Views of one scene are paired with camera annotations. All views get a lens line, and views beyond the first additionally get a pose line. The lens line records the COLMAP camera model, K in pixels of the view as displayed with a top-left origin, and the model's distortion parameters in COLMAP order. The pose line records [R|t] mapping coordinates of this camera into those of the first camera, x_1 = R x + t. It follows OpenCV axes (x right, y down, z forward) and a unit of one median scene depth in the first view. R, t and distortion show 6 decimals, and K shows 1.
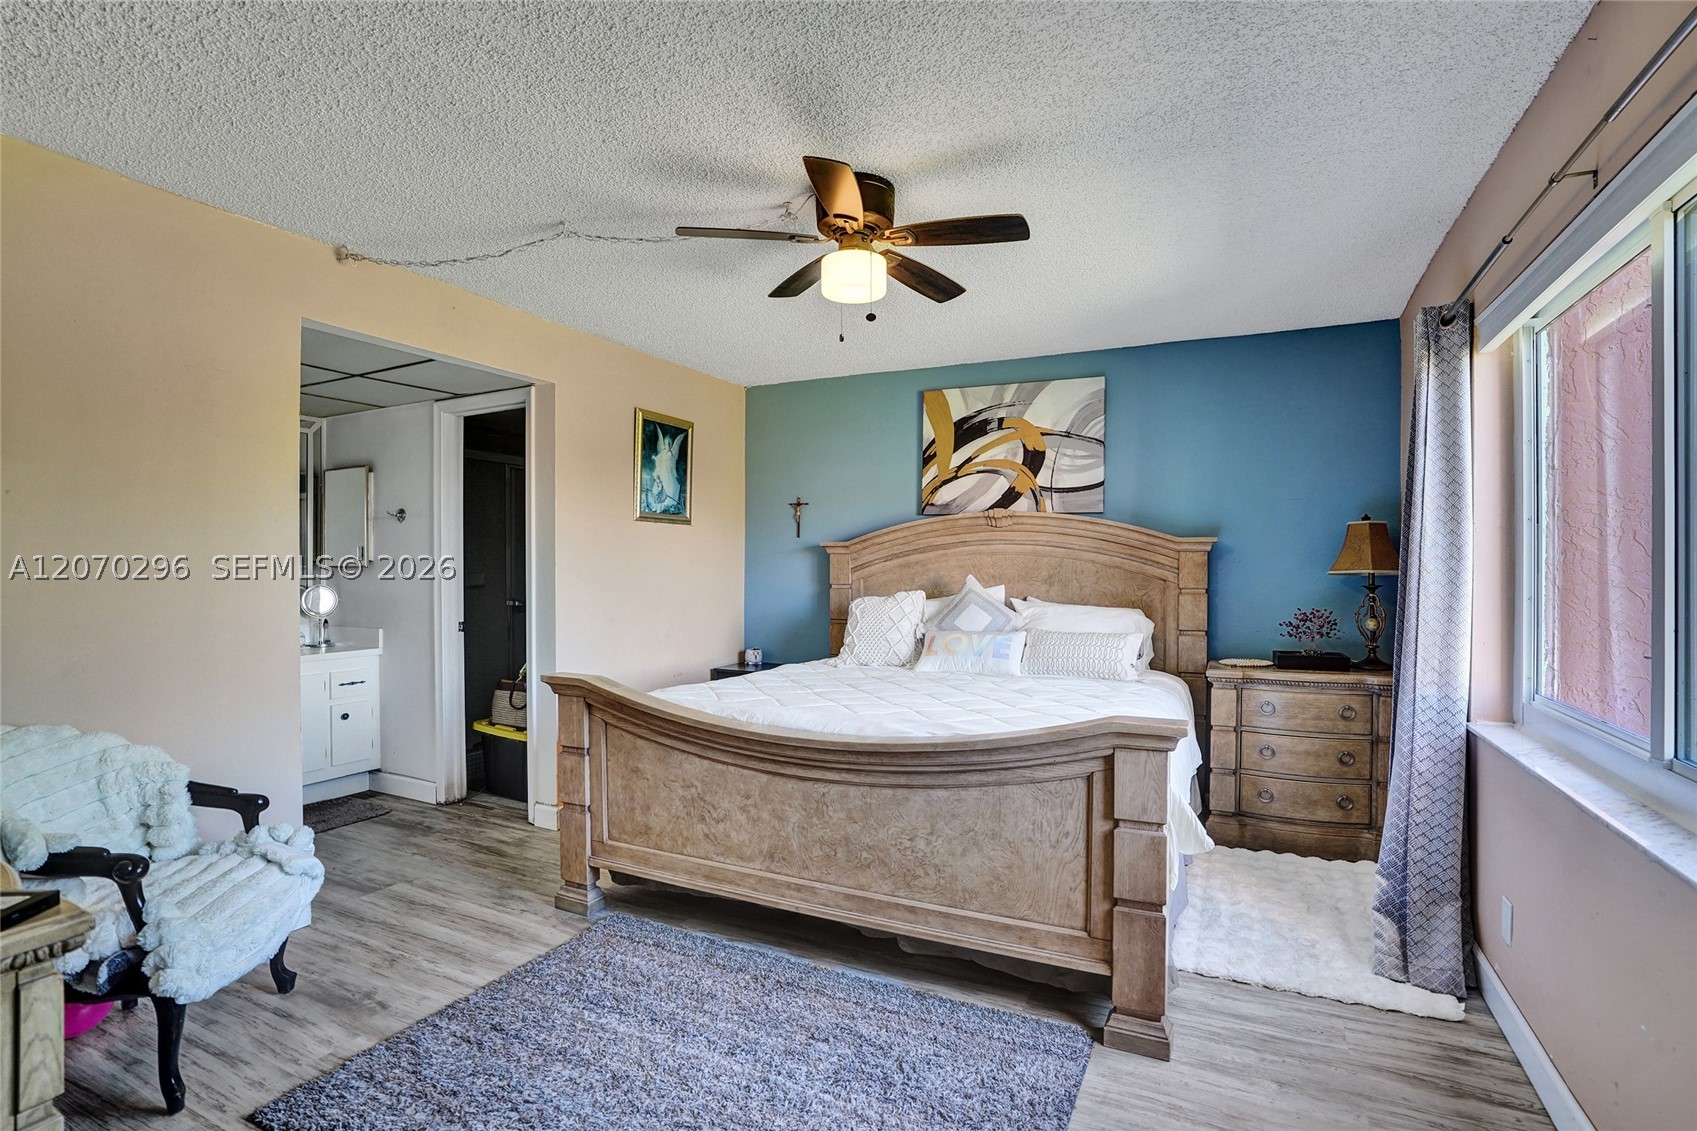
lens RADIAL K [[793.3, 0, 849.9], [0, 793.3, 573.9], [0, 0, 1]] dist [-0.067681, 0.026031]
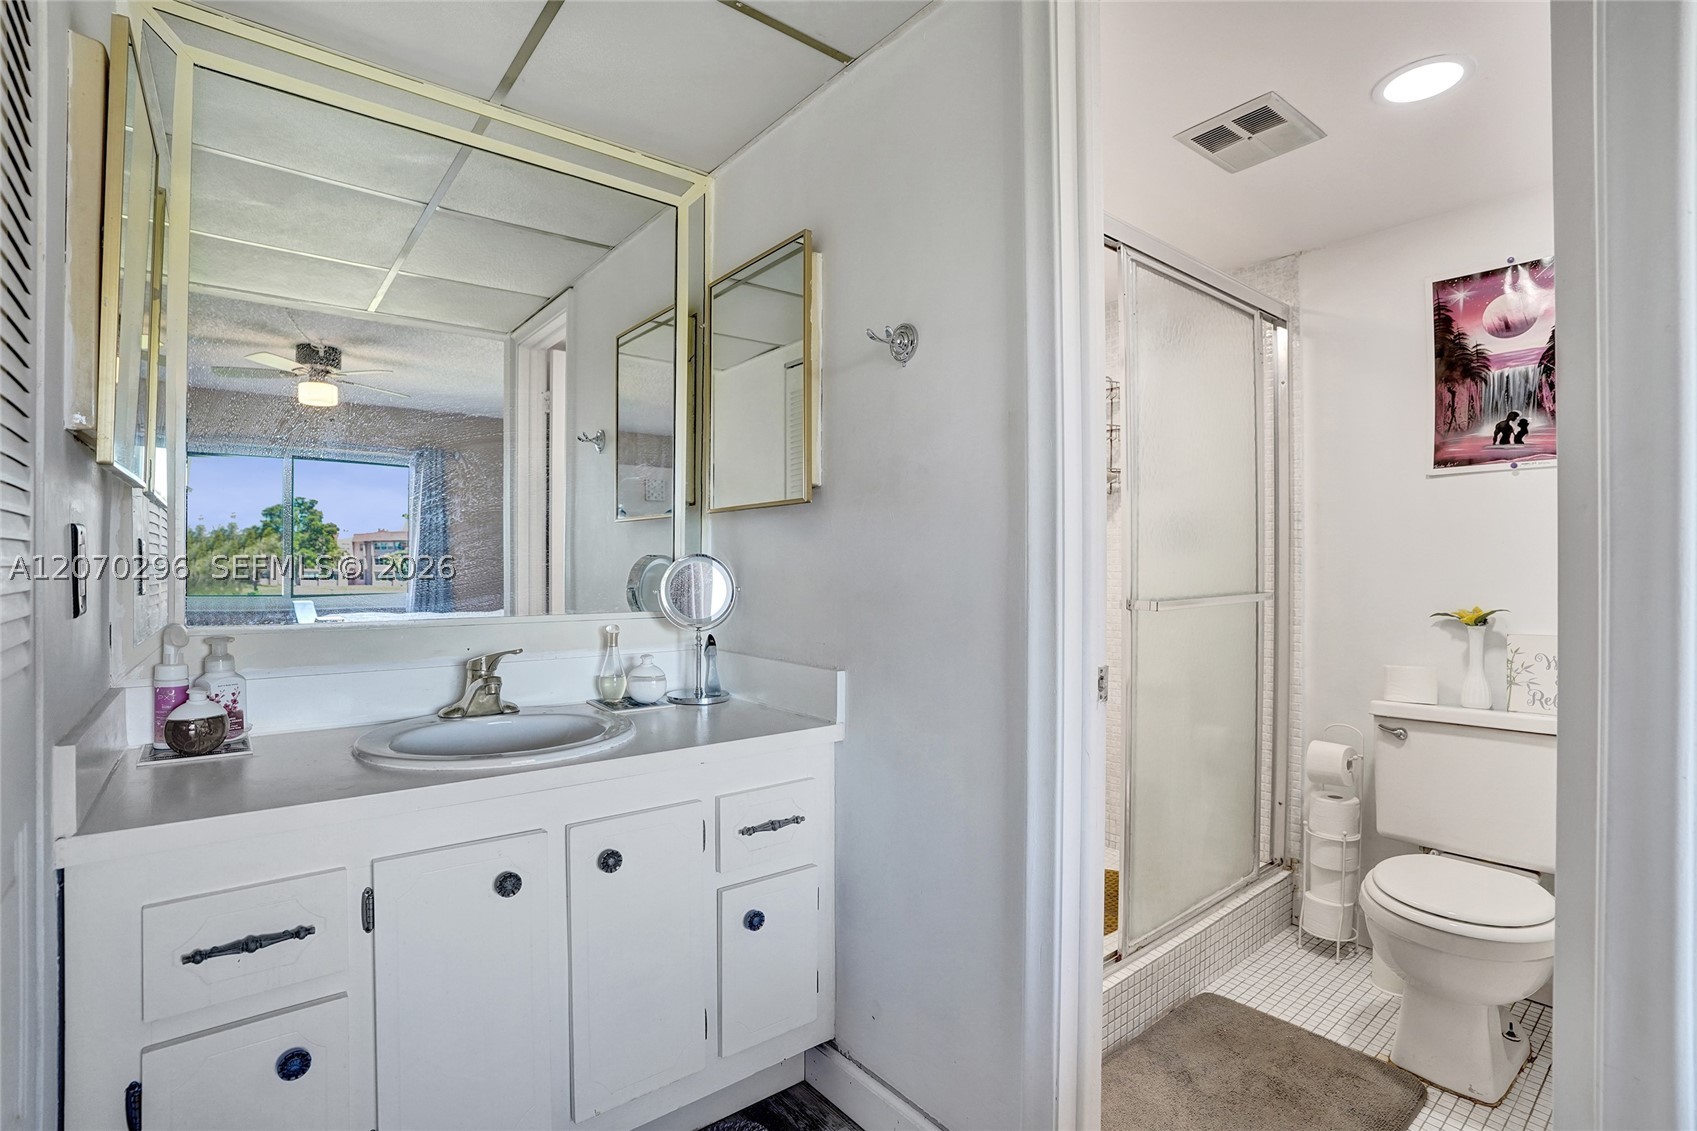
lens RADIAL K [[793.3, 0, 849.9], [0, 793.3, 573.9], [0, 0, 1]] dist [-0.067681, 0.026031]
pose [[0.907565, 0.005396, -0.419877, -0.438530], [-0.006117, 0.999981, -0.000370, 0.024908], [0.419867, 0.002904, 0.907581, 0.655300]]
